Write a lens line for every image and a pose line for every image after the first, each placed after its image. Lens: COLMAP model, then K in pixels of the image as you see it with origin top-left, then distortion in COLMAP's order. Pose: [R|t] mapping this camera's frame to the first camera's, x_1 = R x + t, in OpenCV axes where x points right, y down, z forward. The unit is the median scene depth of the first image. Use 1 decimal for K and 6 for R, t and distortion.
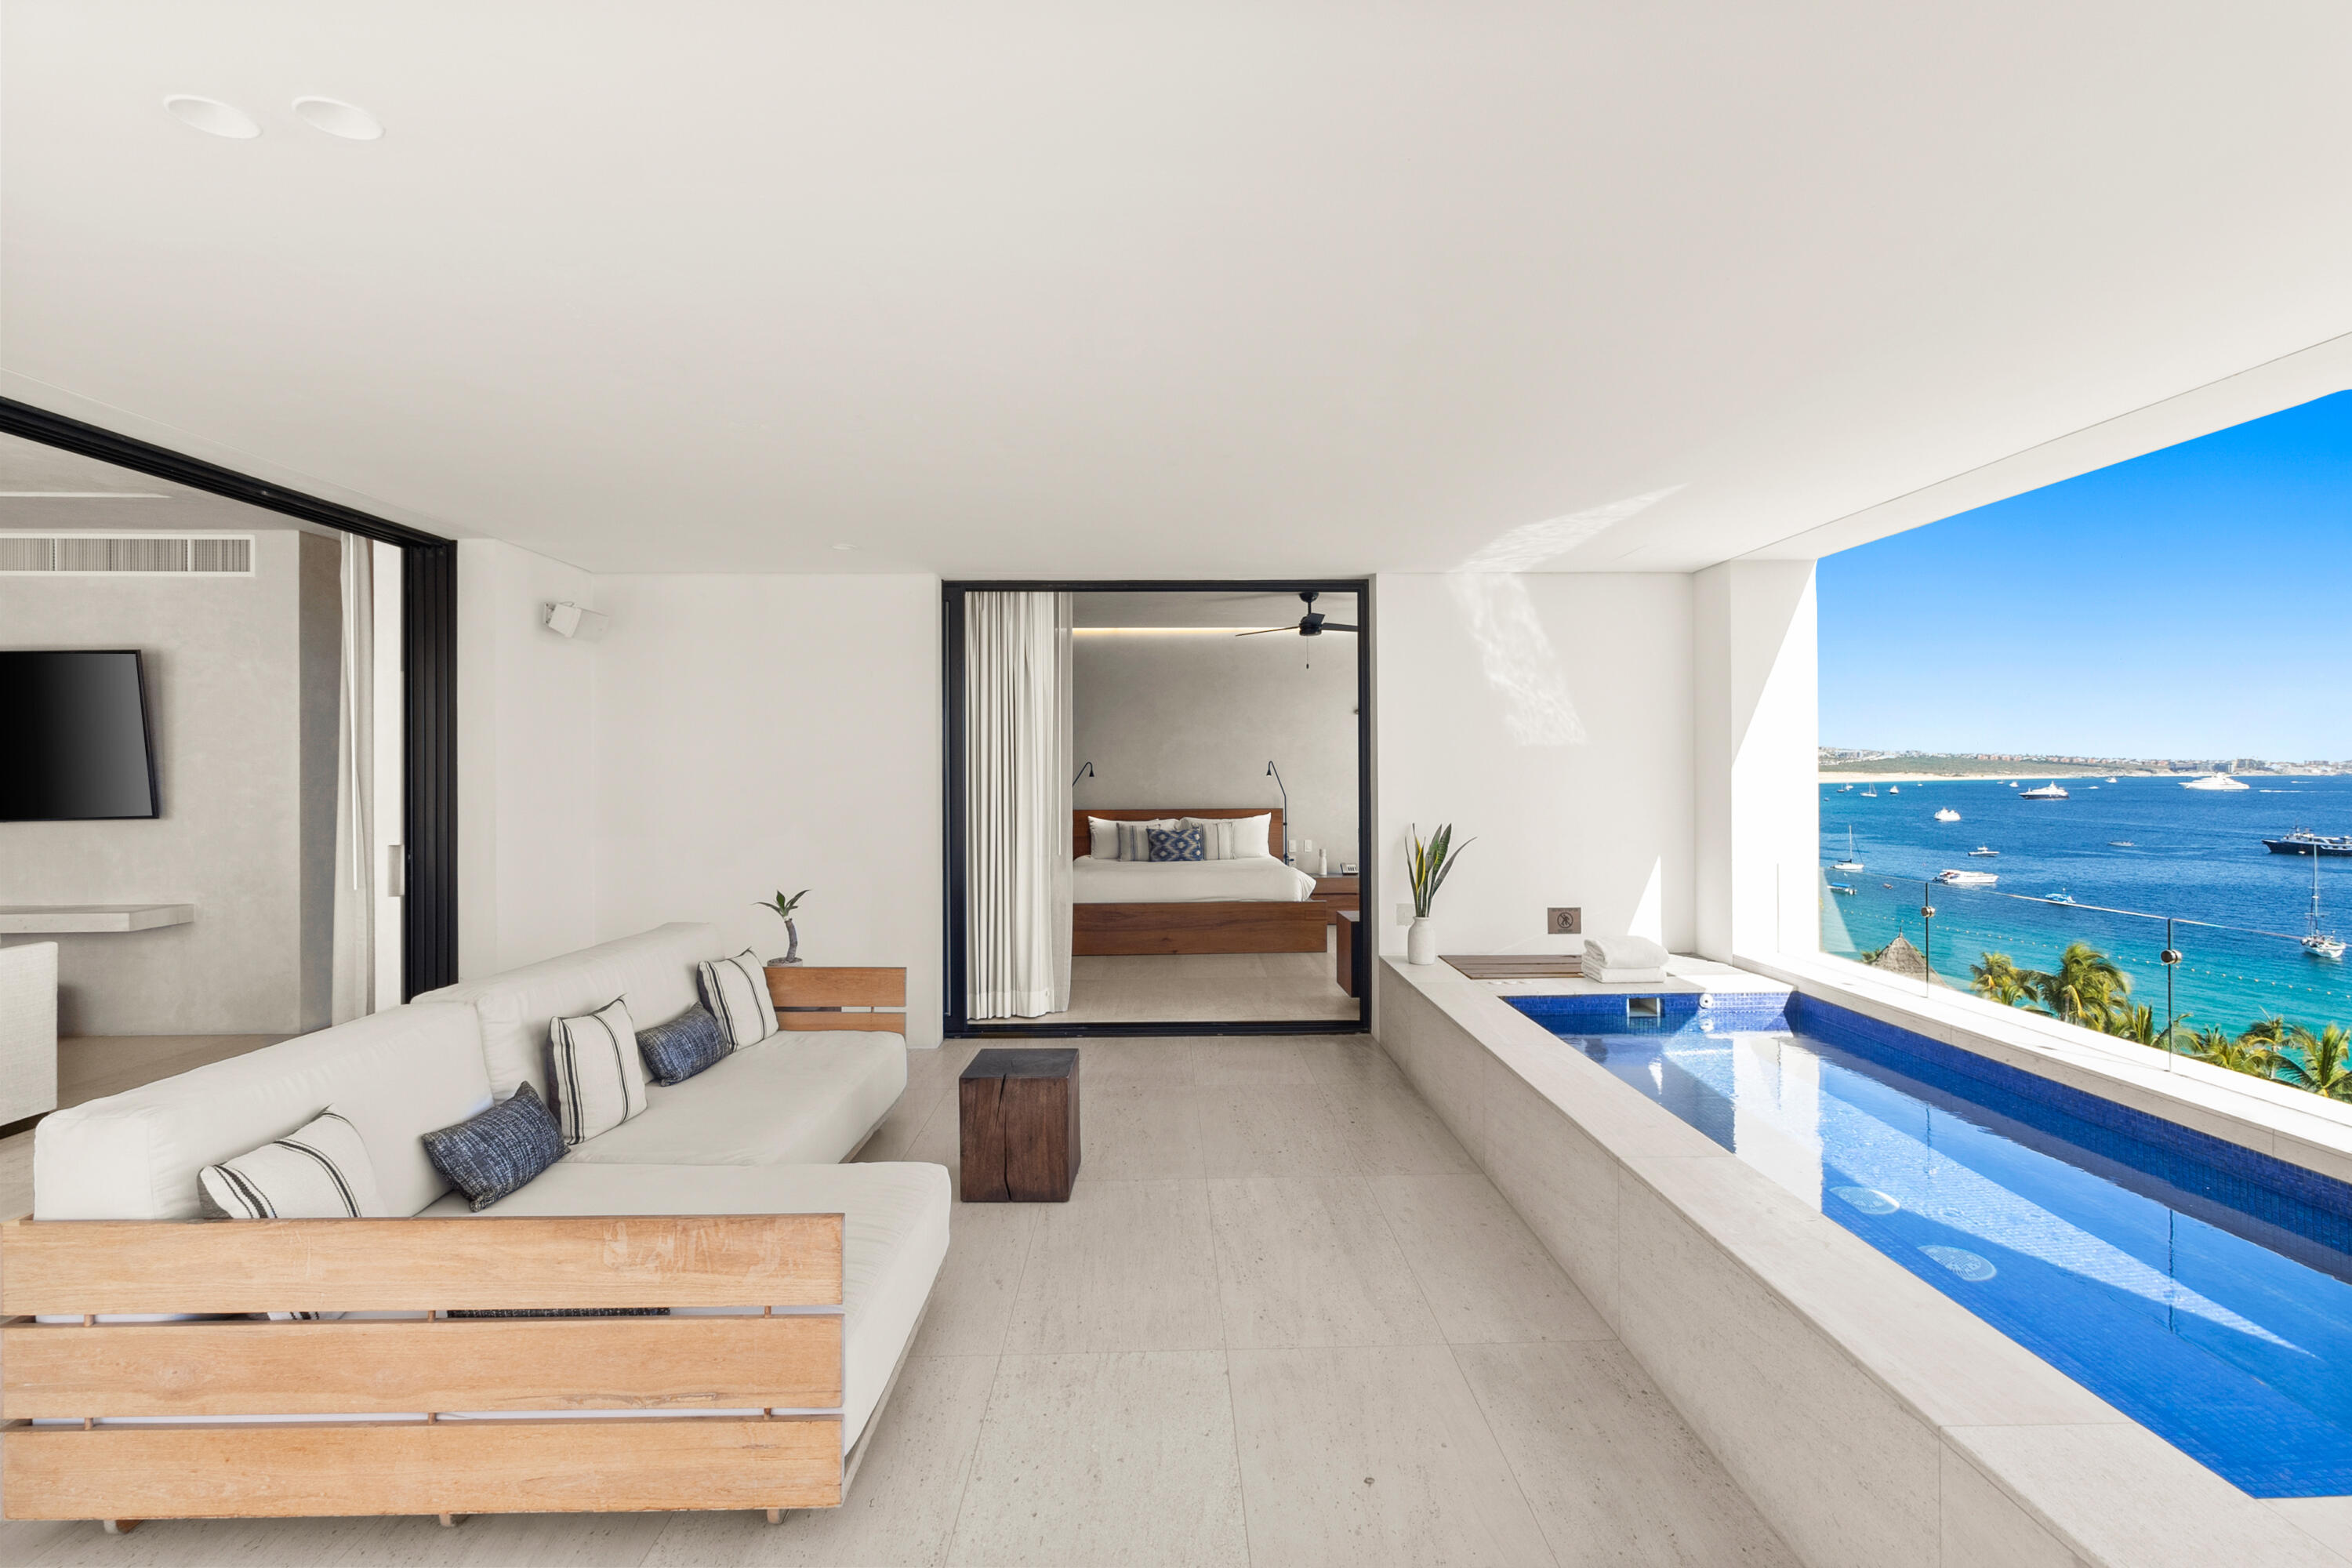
lens RADIAL K [[1082.3, 0, 1189.6], [0, 1082.3, 772.2], [0, 0, 1]] dist [0.001856, 0.000619]
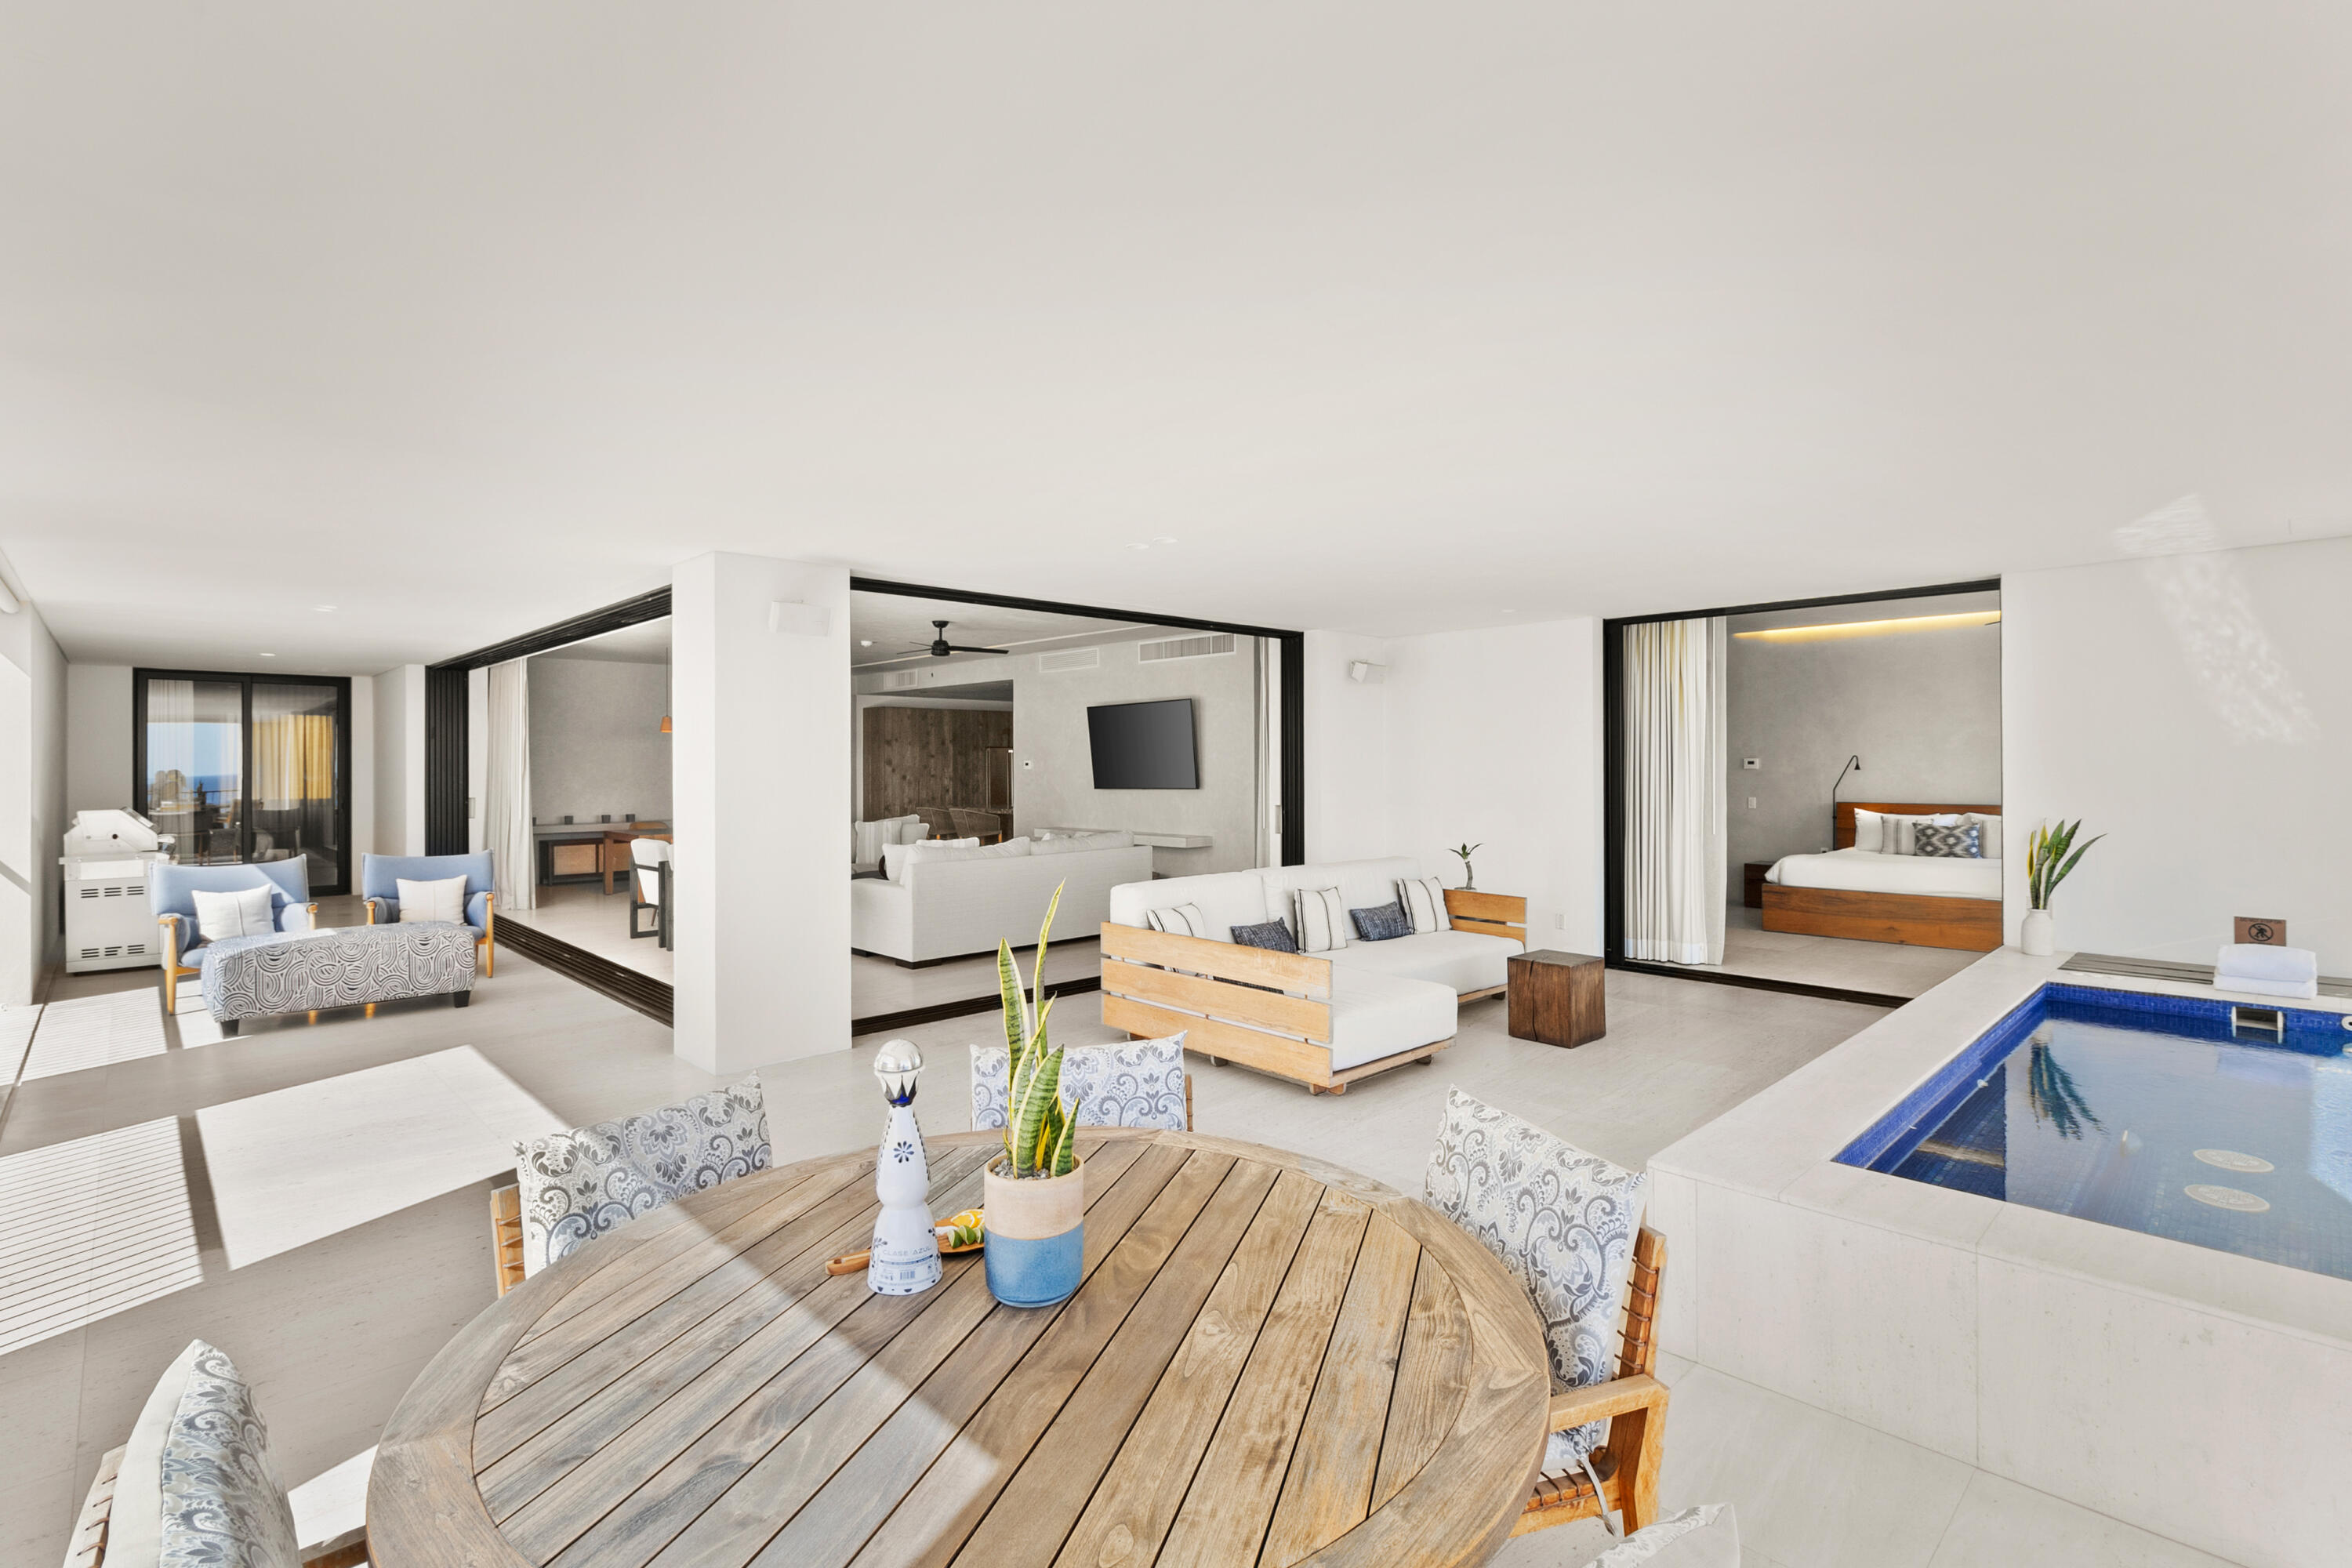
lens RADIAL K [[1088.2, 0, 1189.5], [0, 1088.2, 791.3], [0, 0, 1]] dist [0.001207, 0.000376]
pose [[0.676551, 0.021317, -0.736087, 0.439953], [-0.002360, 0.999639, 0.026780, -0.003059], [0.736392, -0.016381, 0.676357, -0.290262]]
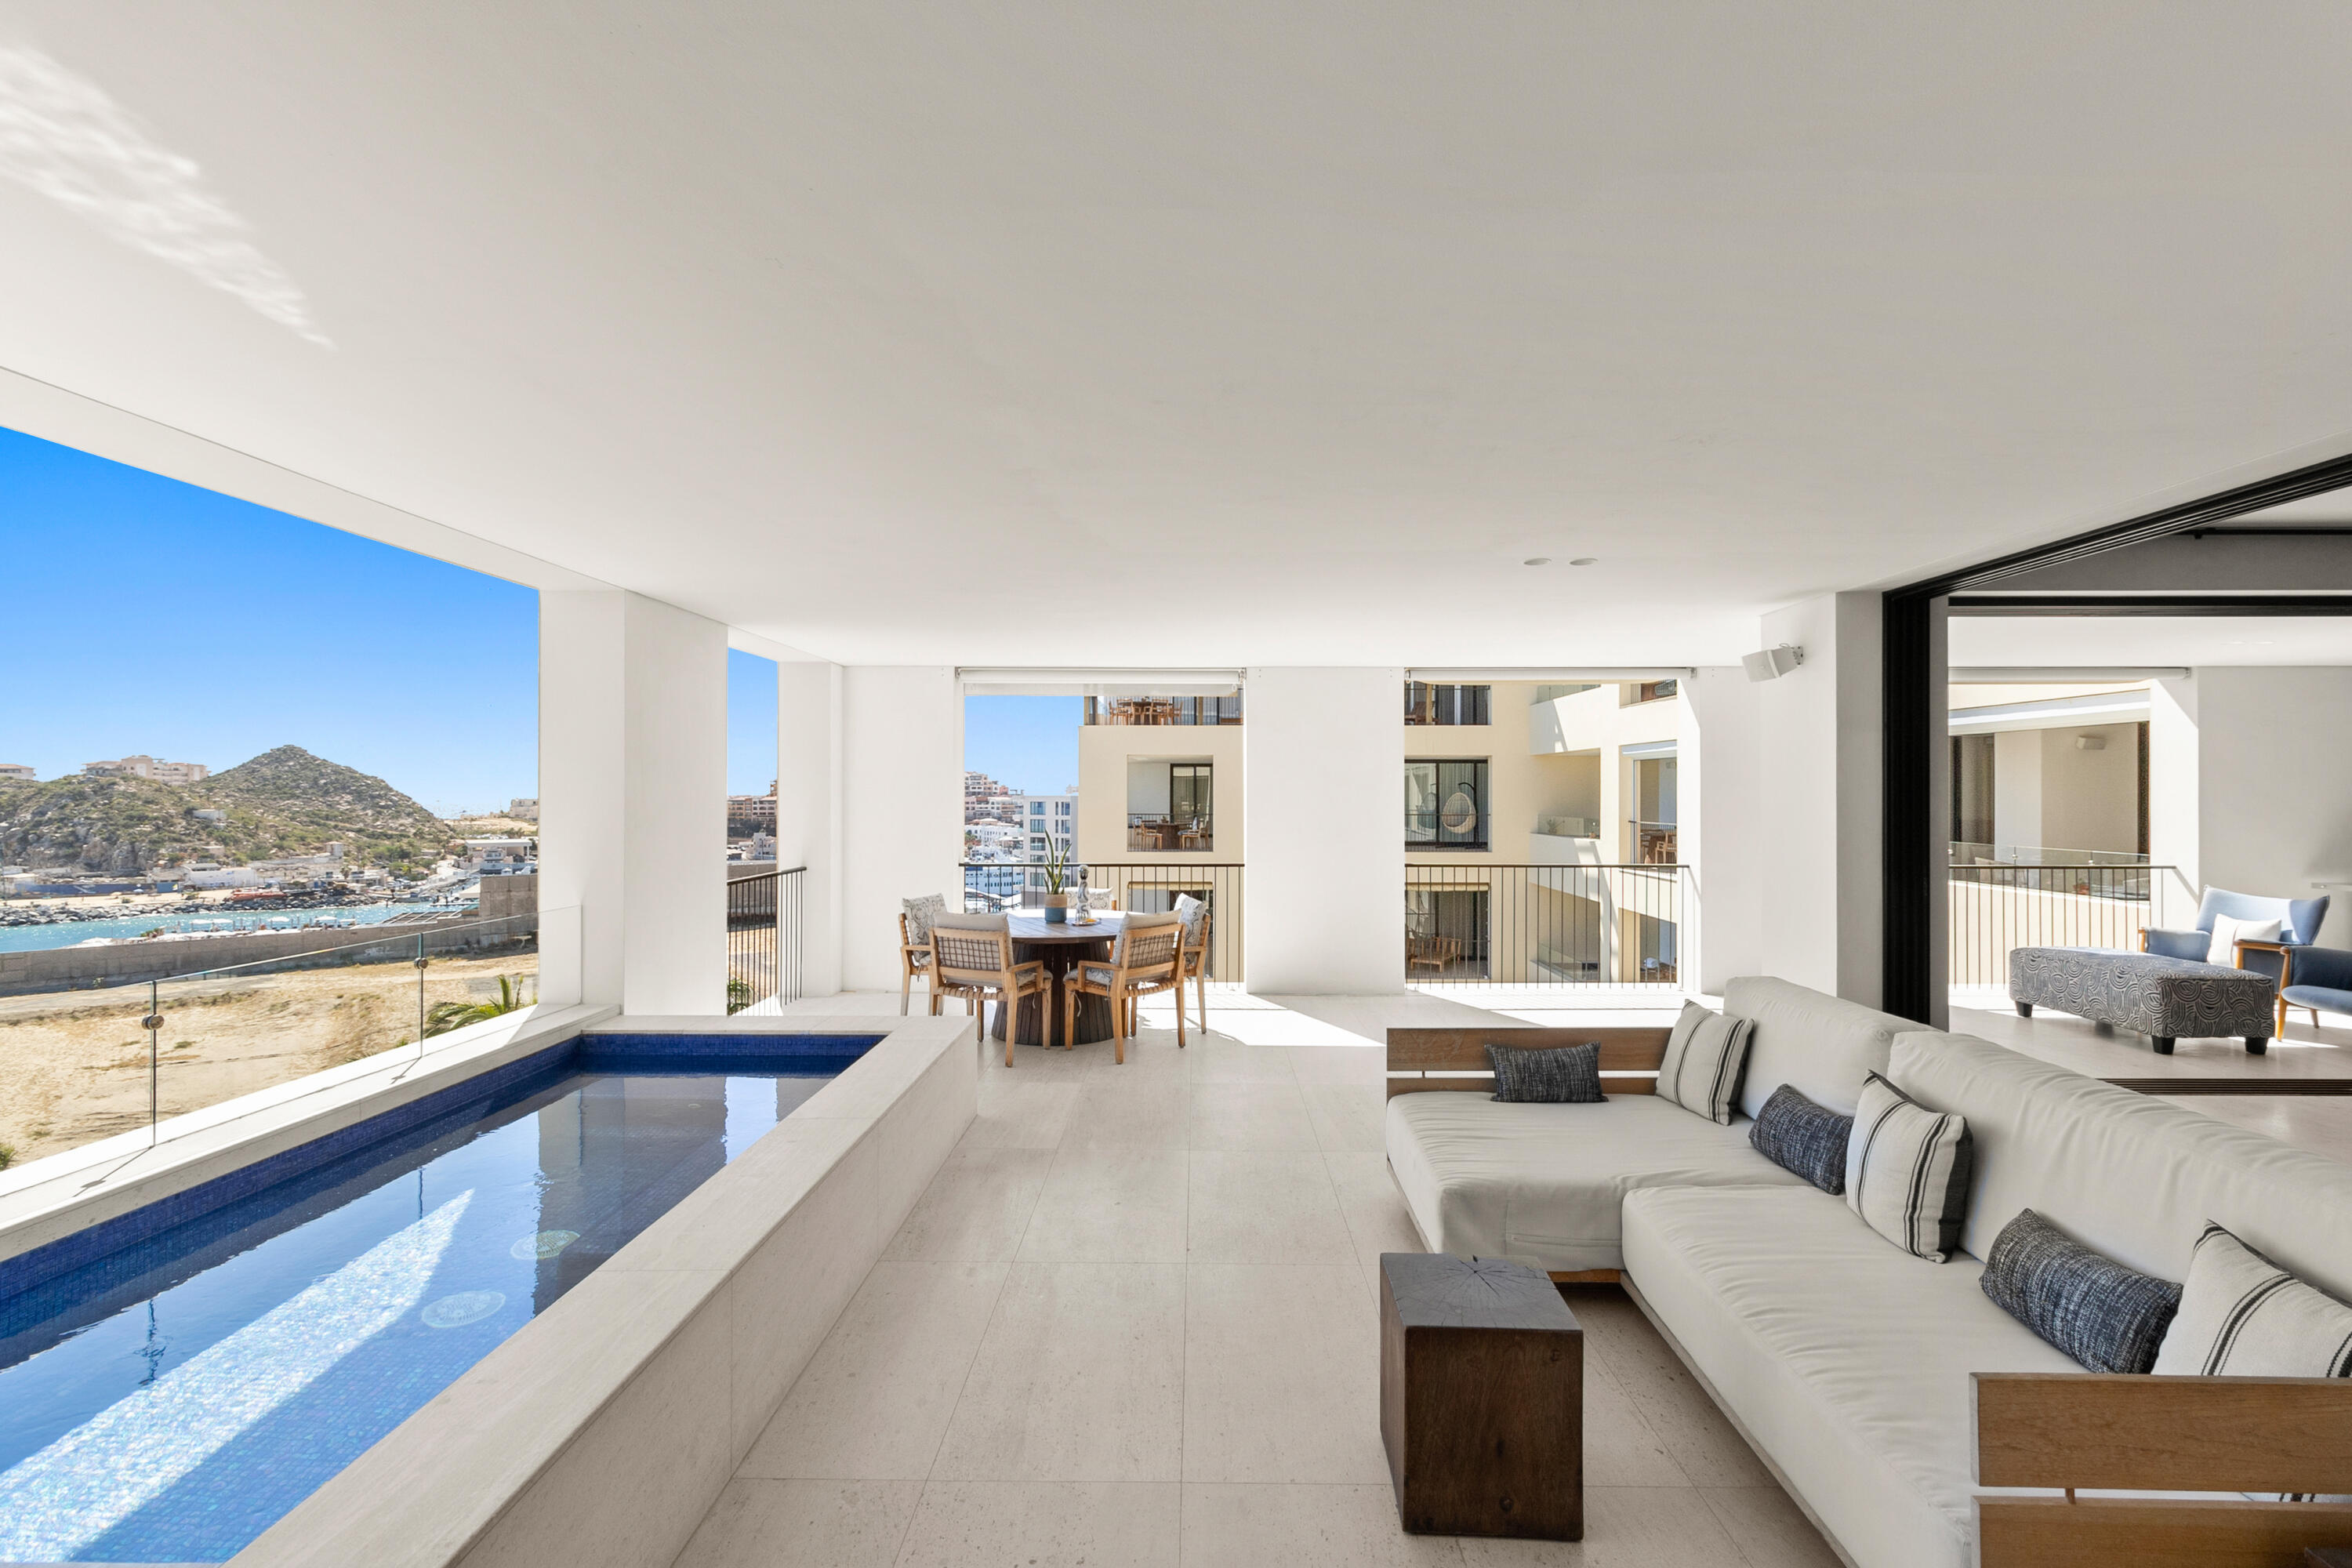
lens RADIAL K [[1088.2, 0, 1189.5], [0, 1088.2, 791.3], [0, 0, 1]] dist [0.001207, 0.000376]
pose [[-0.999095, 0.004075, 0.042332, -0.012044], [0.004103, 0.999991, 0.000589, -0.014481], [-0.042329, 0.000763, -0.999103, 1.164355]]
